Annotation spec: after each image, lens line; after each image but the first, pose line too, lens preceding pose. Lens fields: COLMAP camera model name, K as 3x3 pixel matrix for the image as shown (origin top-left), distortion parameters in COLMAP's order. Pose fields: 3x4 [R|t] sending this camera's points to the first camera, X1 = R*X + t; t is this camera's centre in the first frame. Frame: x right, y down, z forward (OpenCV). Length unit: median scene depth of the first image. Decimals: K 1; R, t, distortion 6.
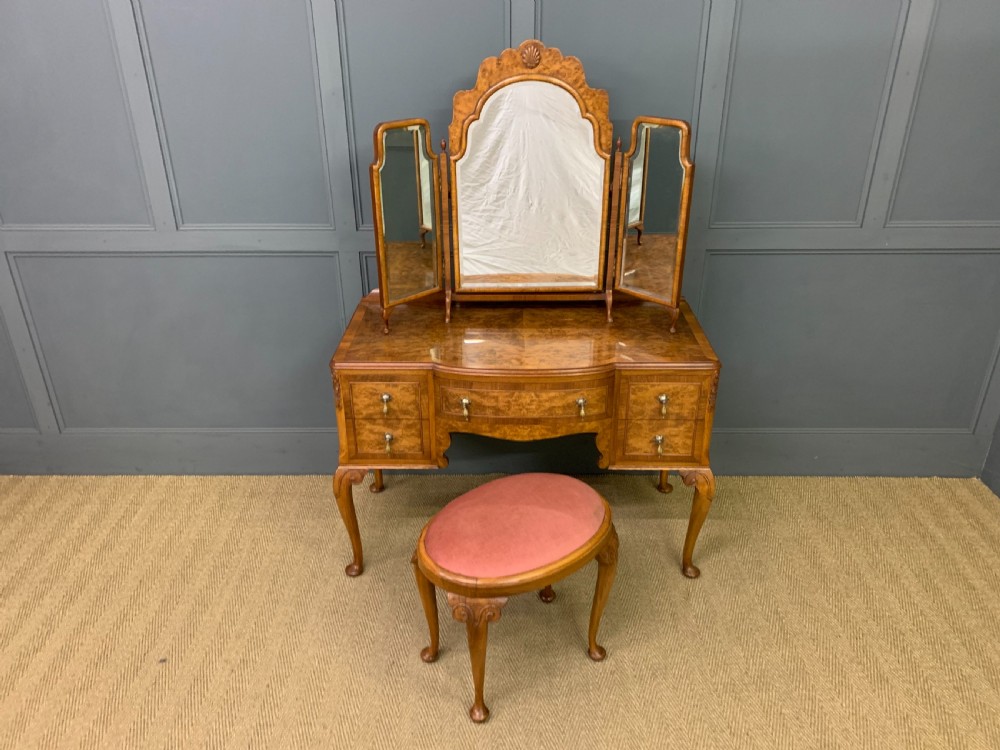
lens RADIAL K [[764.9, 0, 490.5], [0, 764.9, 369.8], [0, 0, 1]] dist [0.050410, -0.045275]
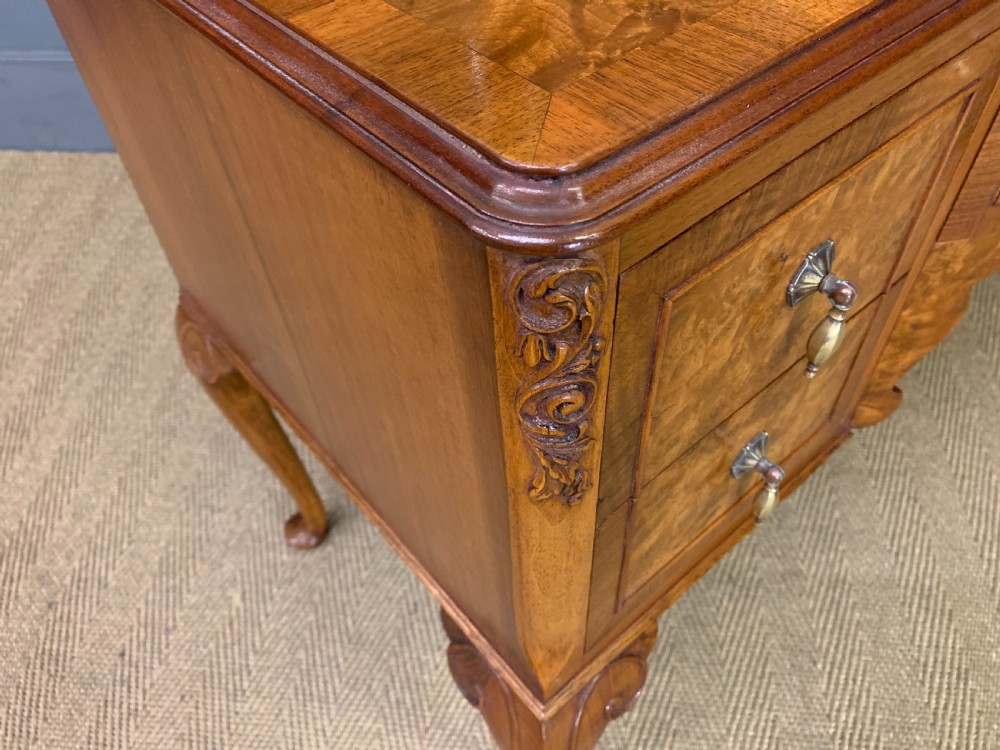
lens RADIAL K [[781.6, 0, 503.8], [0, 781.6, 375.4], [0, 0, 1]] dist [0.018451, -0.005407]
pose [[0.996619, 0.038899, -0.072374, -0.050189], [-0.008188, 0.923469, 0.383587, 0.093769], [0.081756, -0.381697, 0.920665, 0.637013]]
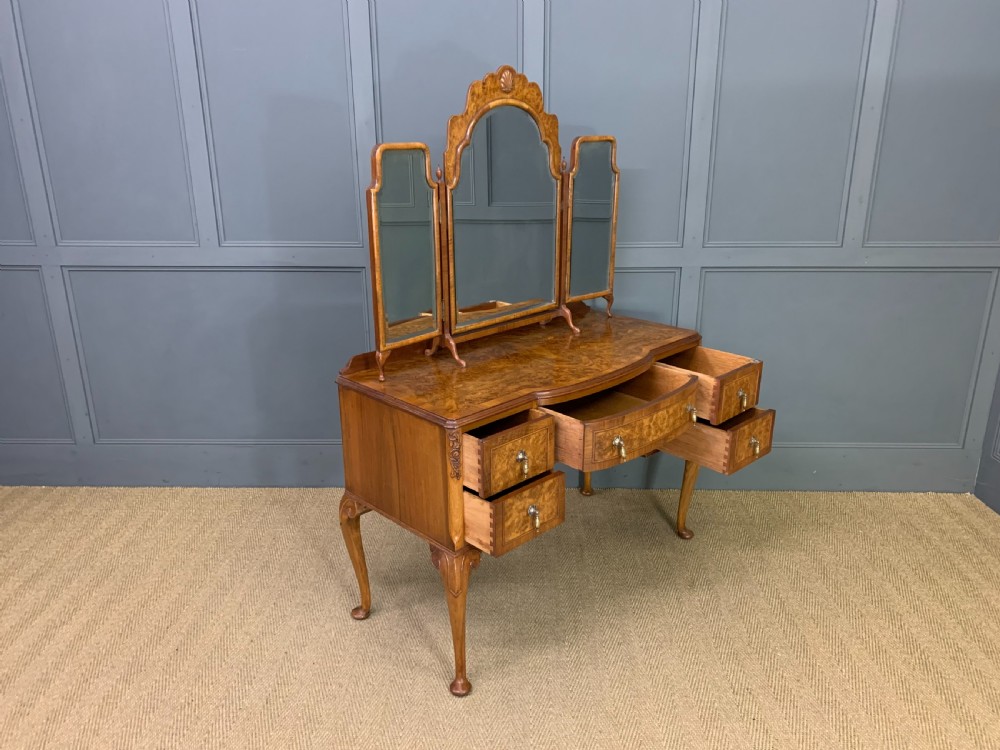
lens RADIAL K [[765.7, 0, 502.7], [0, 765.7, 369.1], [0, 0, 1]] dist [0.052047, -0.047170]
pose [[0.999976, 0.006584, -0.002268, 0.001427], [-0.006842, 0.989552, -0.144013, 0.169629], [0.001296, 0.144025, 0.989573, -0.072678]]
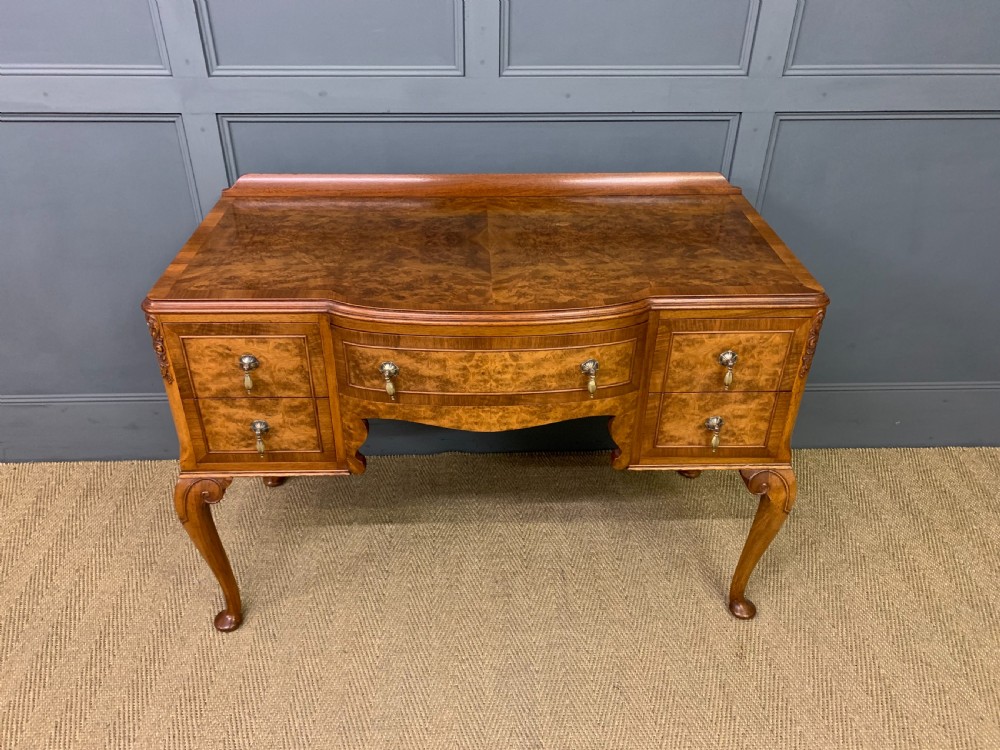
lens RADIAL K [[764.9, 0, 490.4], [0, 764.9, 379.7], [0, 0, 1]] dist [0.050410, -0.045275]
pose [[0.998596, -0.014648, 0.050906, 0.013440], [0.008673, 0.993249, 0.115673, -0.014997], [-0.052257, -0.115069, 0.991982, 0.413379]]
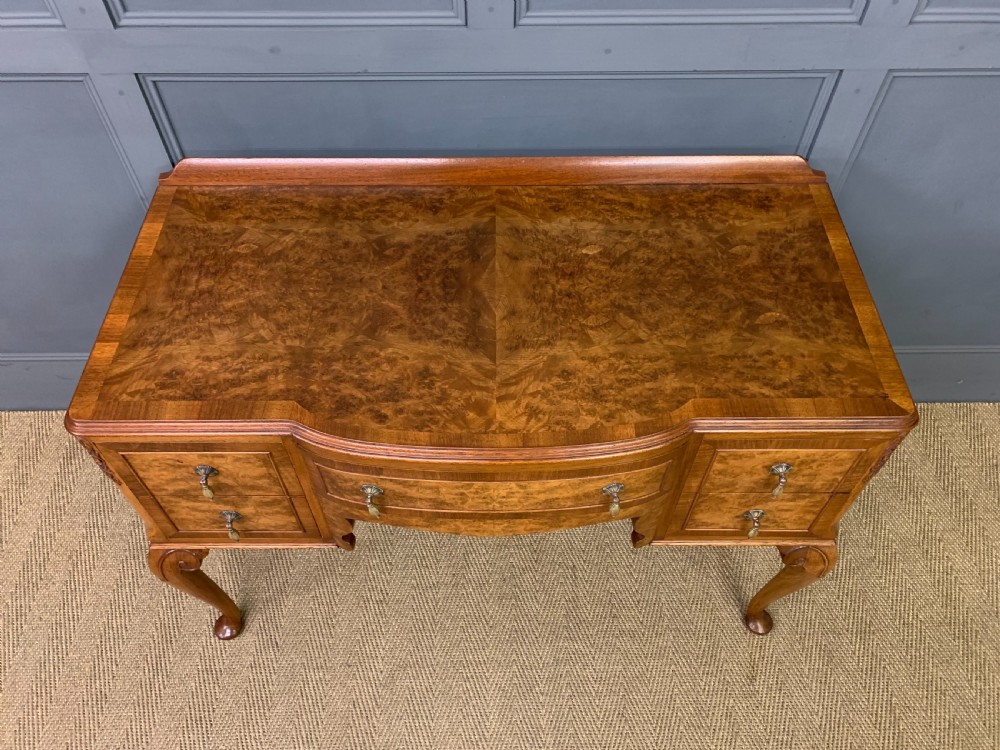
lens RADIAL K [[764.9, 0, 498.0], [0, 764.9, 386.2], [0, 0, 1]] dist [0.050410, -0.045275]
pose [[0.999564, -0.015232, 0.025287, 0.033935], [0.002227, 0.893061, 0.449930, -0.223891], [-0.029437, -0.449678, 0.892706, 0.577870]]
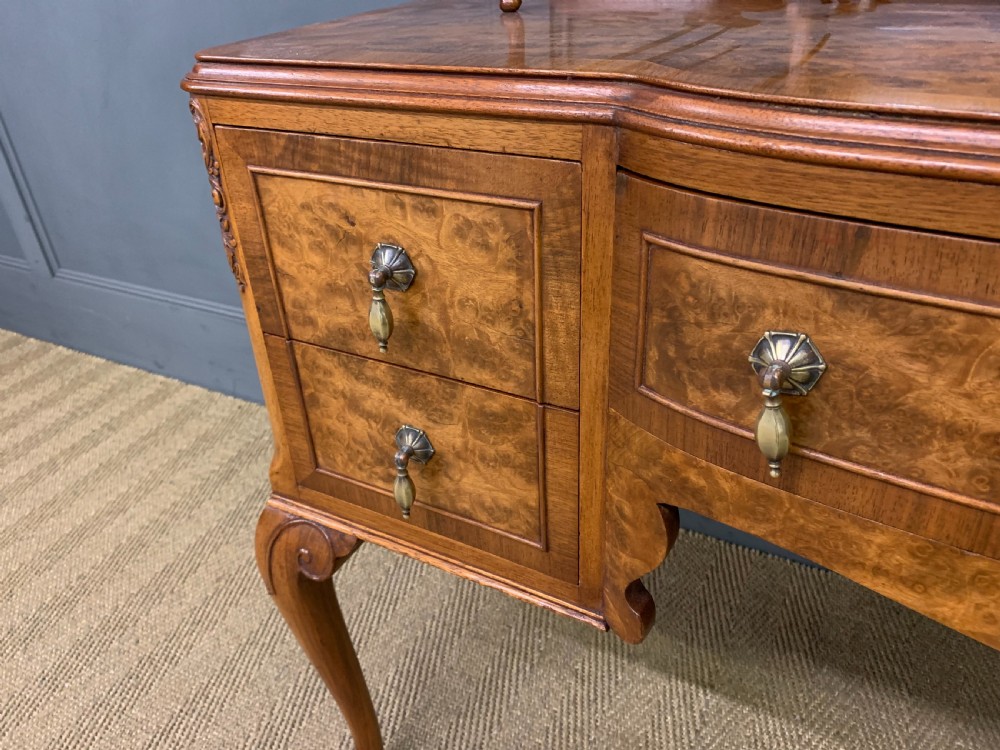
lens RADIAL K [[764.9, 0, 502.5], [0, 764.9, 375.1], [0, 0, 1]] dist [0.050410, -0.045275]
pose [[0.893195, 0.204895, -0.400275, -0.020355], [-0.166669, 0.977603, 0.128507, 0.033223], [0.417641, -0.048069, 0.907340, 0.808028]]
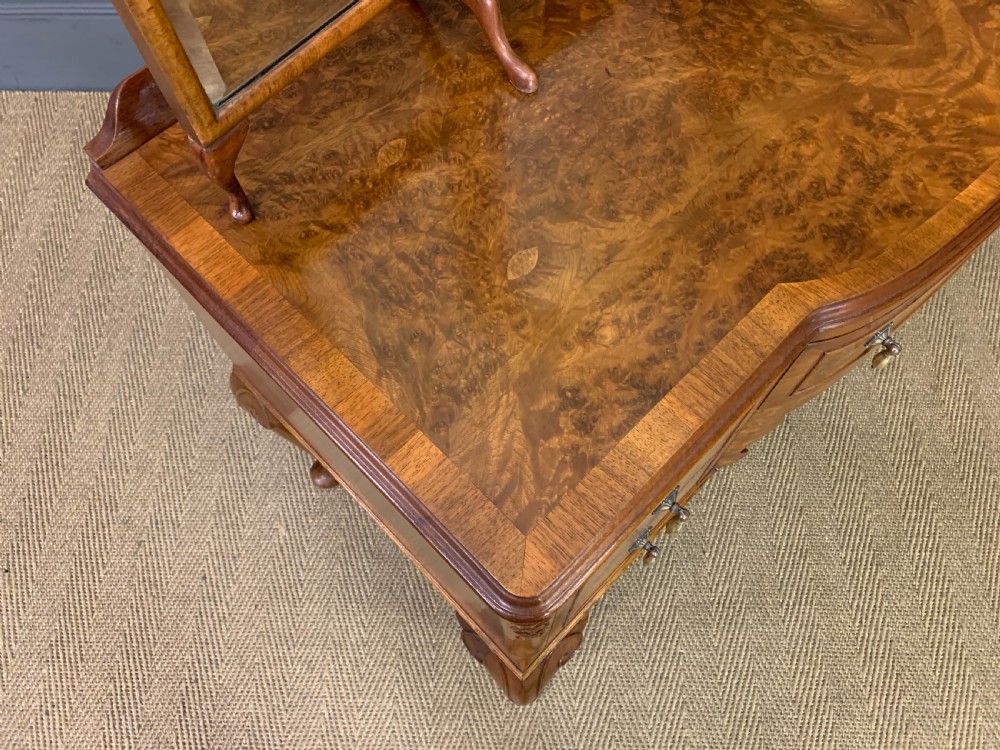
lens RADIAL K [[764.9, 0, 506.9], [0, 764.9, 370.9], [0, 0, 1]] dist [0.050410, -0.045275]
pose [[0.999998, 0.000816, -0.001954, -0.057495], [0.000588, 0.779549, 0.626341, -0.067304], [0.002034, -0.626341, 0.779546, 0.609682]]
